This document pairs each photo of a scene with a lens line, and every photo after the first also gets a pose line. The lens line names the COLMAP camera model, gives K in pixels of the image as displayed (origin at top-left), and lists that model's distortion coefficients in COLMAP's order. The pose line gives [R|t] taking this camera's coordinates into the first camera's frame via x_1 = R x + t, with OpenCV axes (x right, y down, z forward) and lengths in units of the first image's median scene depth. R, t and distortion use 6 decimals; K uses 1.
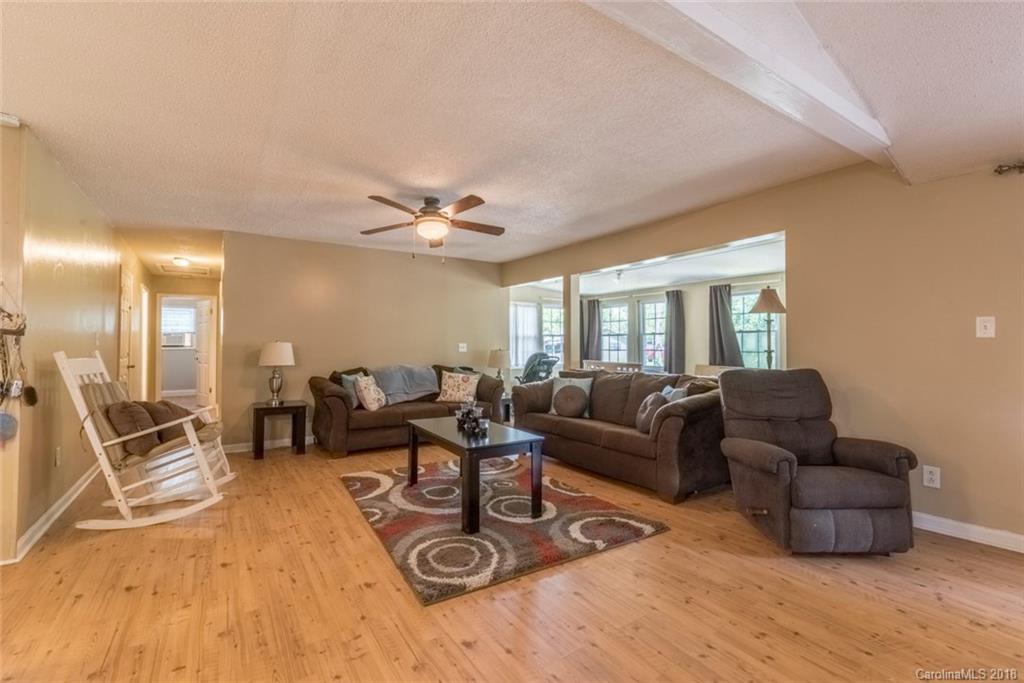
lens RADIAL K [[441.3, 0, 516.6], [0, 441.3, 331.4], [0, 0, 1]] dist [-0.000152, -0.000350]
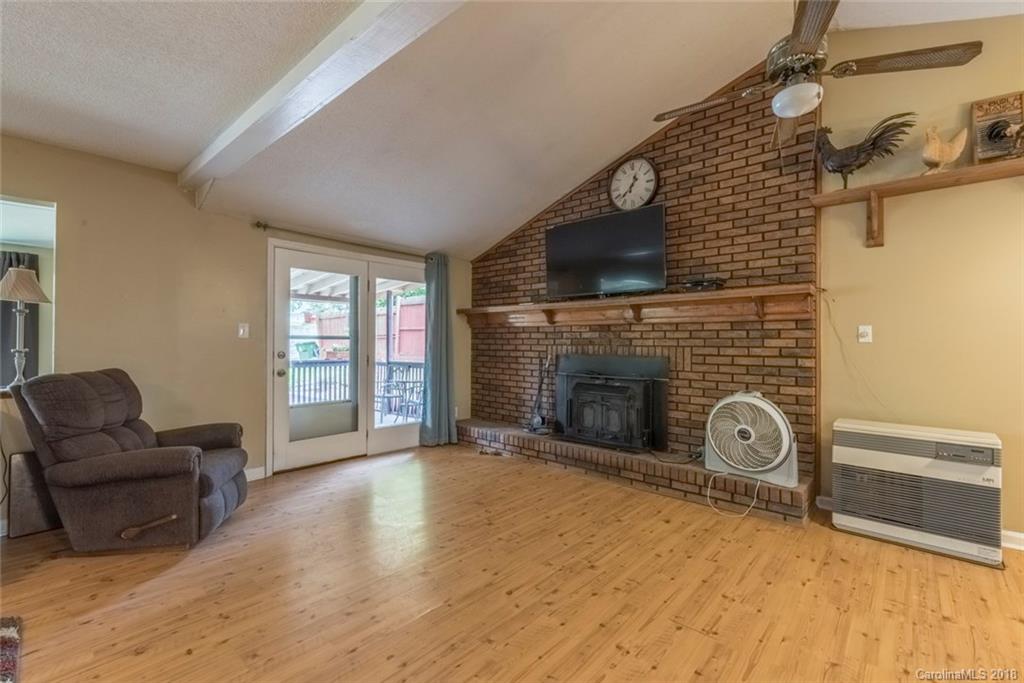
lens RADIAL K [[441.3, 0, 499.7], [0, 441.3, 335.7], [0, 0, 1]] dist [-0.000152, -0.000350]
pose [[-0.246110, 0.015119, 0.969124, -0.350941], [-0.036018, 0.999045, -0.024732, 0.008301], [-0.968572, -0.040992, -0.245331, 0.358537]]
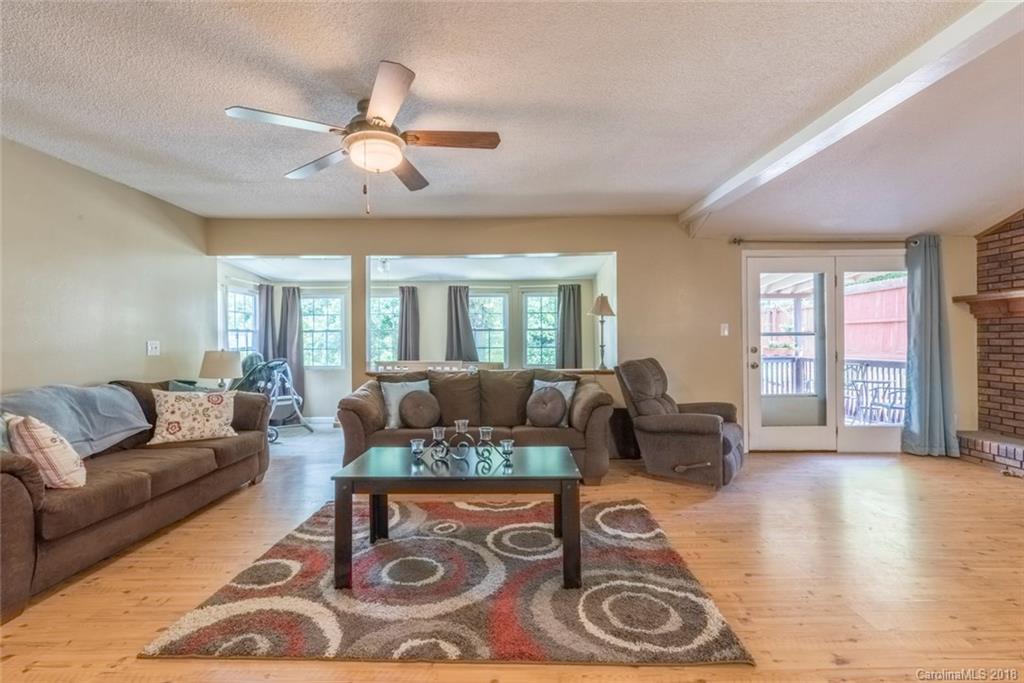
lens RADIAL K [[441.3, 0, 511.7], [0, 441.3, 339.9], [0, 0, 1]] dist [-0.000152, -0.000350]
pose [[0.541986, 0.000564, 0.840387, -0.611856], [-0.019631, 0.999735, 0.011990, 0.018387], [-0.840158, -0.022996, 0.541854, 0.522673]]
